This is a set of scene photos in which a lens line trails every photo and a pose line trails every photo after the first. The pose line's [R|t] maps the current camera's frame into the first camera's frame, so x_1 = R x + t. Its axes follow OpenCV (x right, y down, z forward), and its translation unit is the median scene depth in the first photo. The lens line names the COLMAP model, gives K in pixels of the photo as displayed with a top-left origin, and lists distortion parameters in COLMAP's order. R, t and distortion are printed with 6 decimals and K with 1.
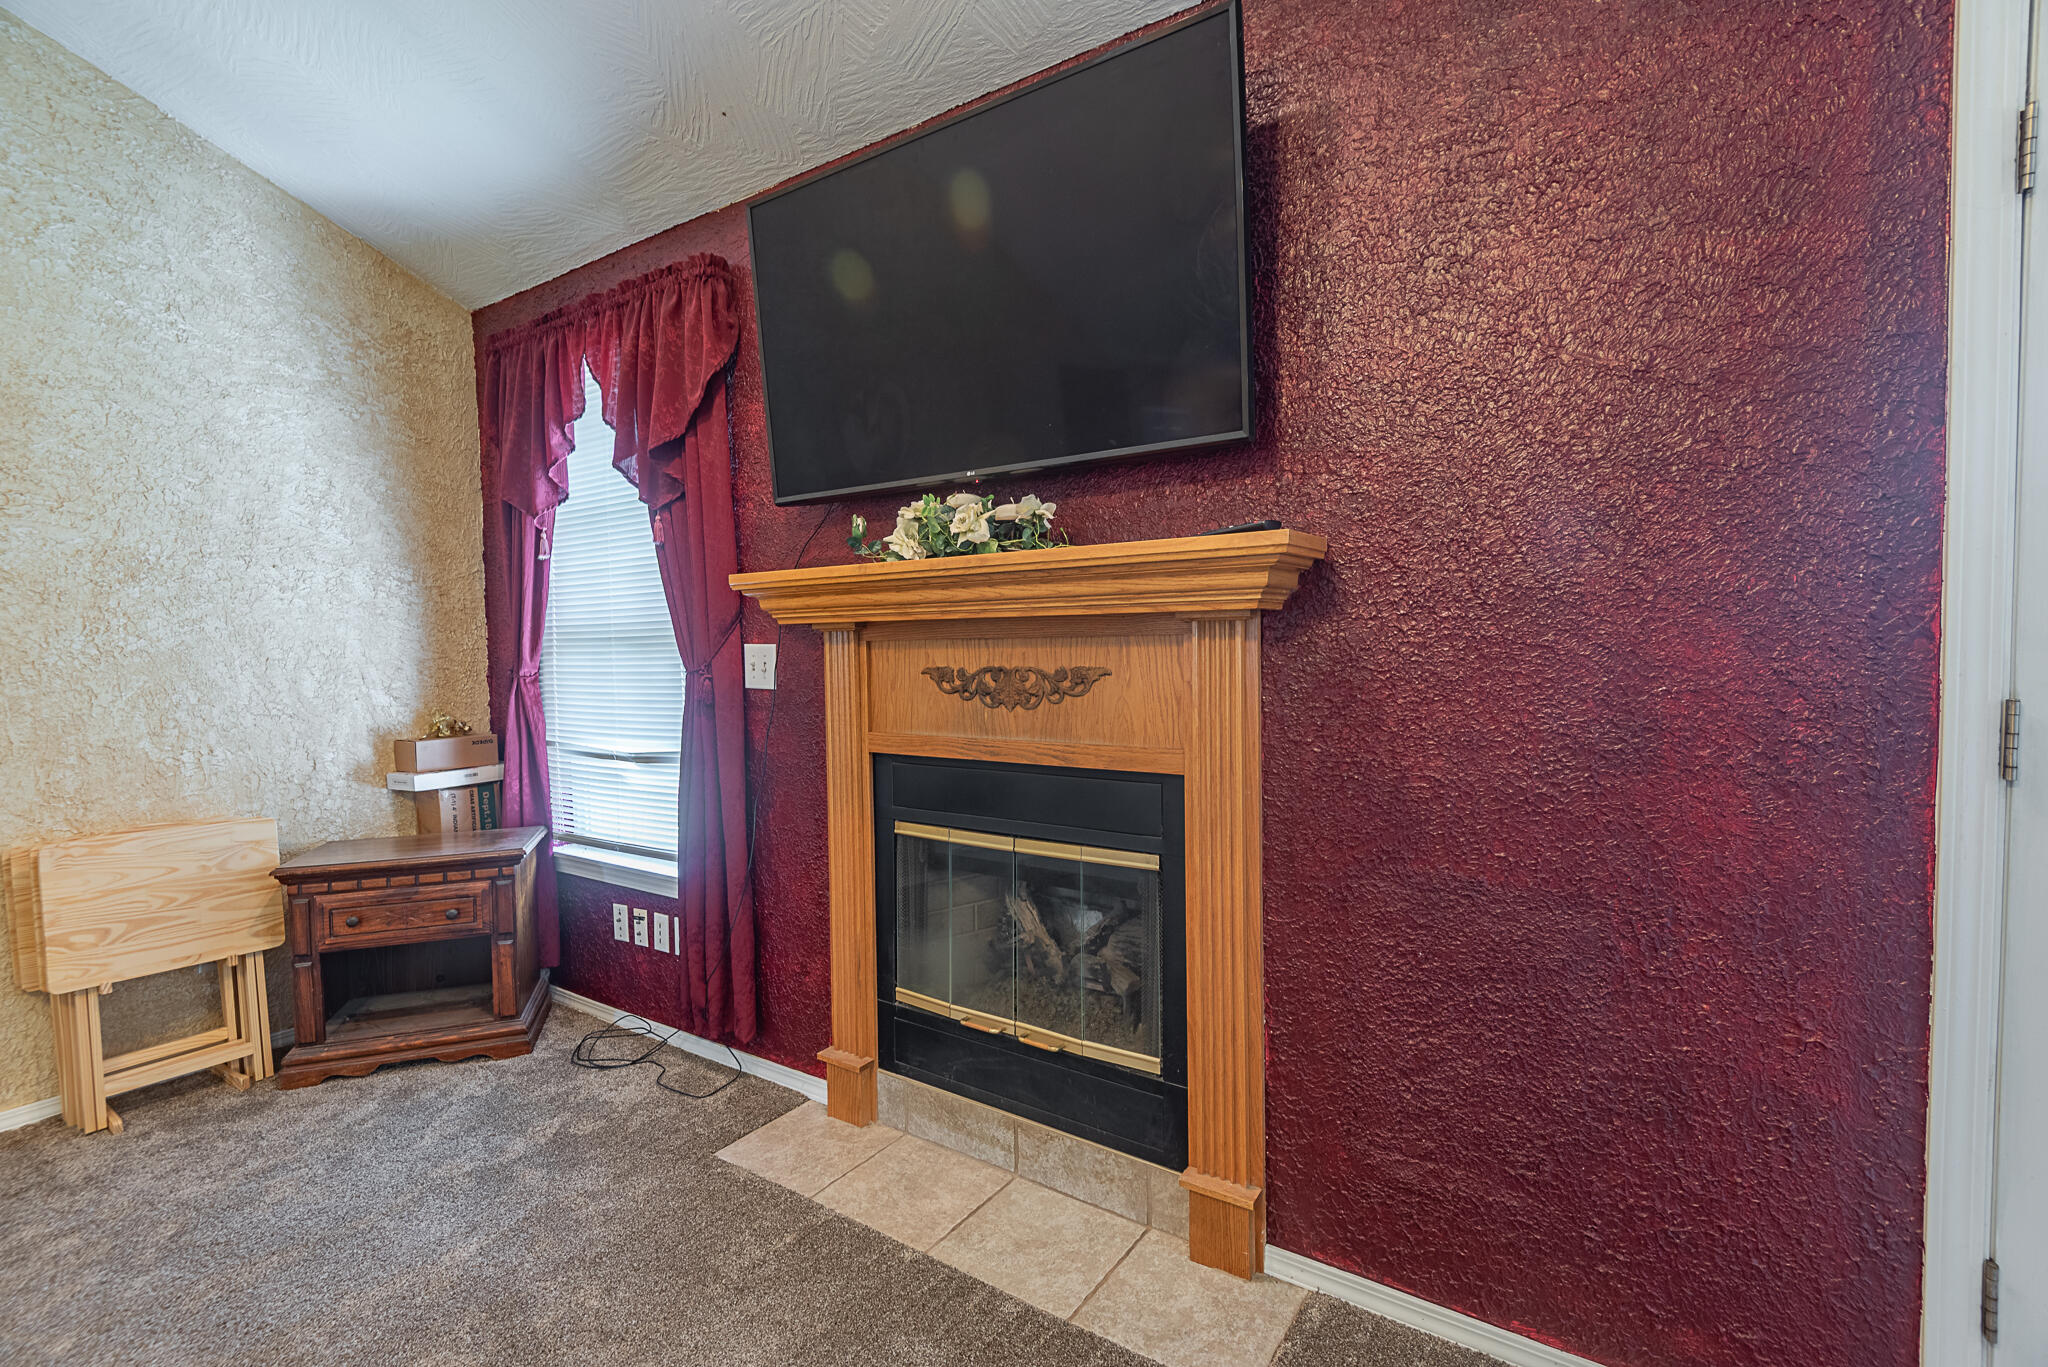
lens RADIAL K [[945.8, 0, 1026.2], [0, 945.8, 678.4], [0, 0, 1]] dist [0.011794, -0.003587]
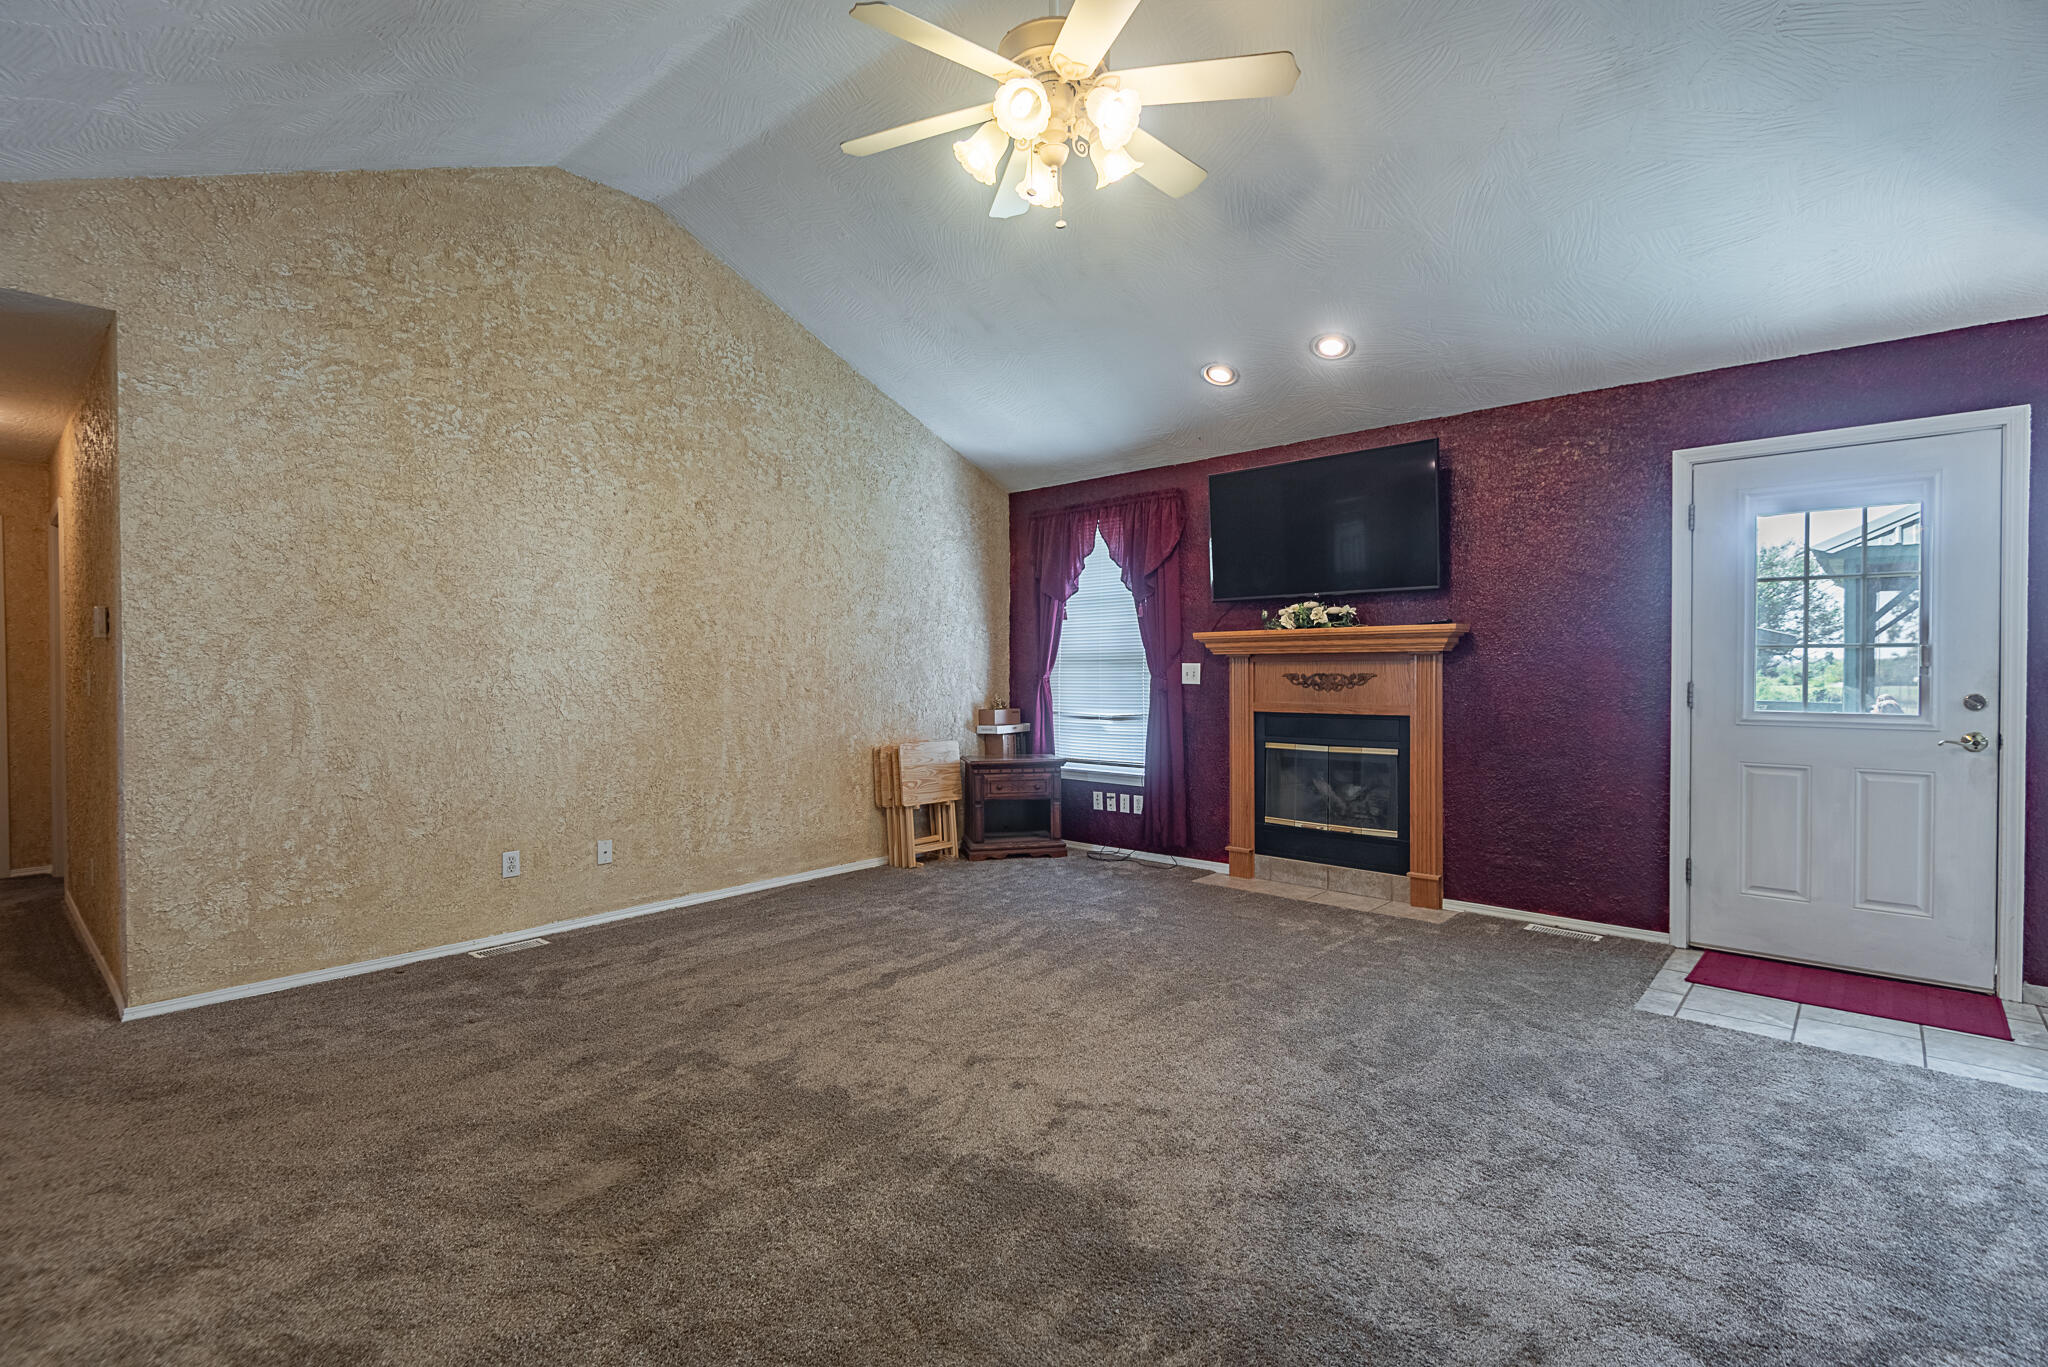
lens RADIAL K [[945.8, 0, 1020.3], [0, 945.8, 683.1], [0, 0, 1]] dist [0.011794, -0.003587]
pose [[0.991705, 0.014277, -0.127740, -0.419009], [-0.017504, 0.999555, -0.024174, 0.072319], [0.127338, 0.026210, 0.991513, -1.270523]]
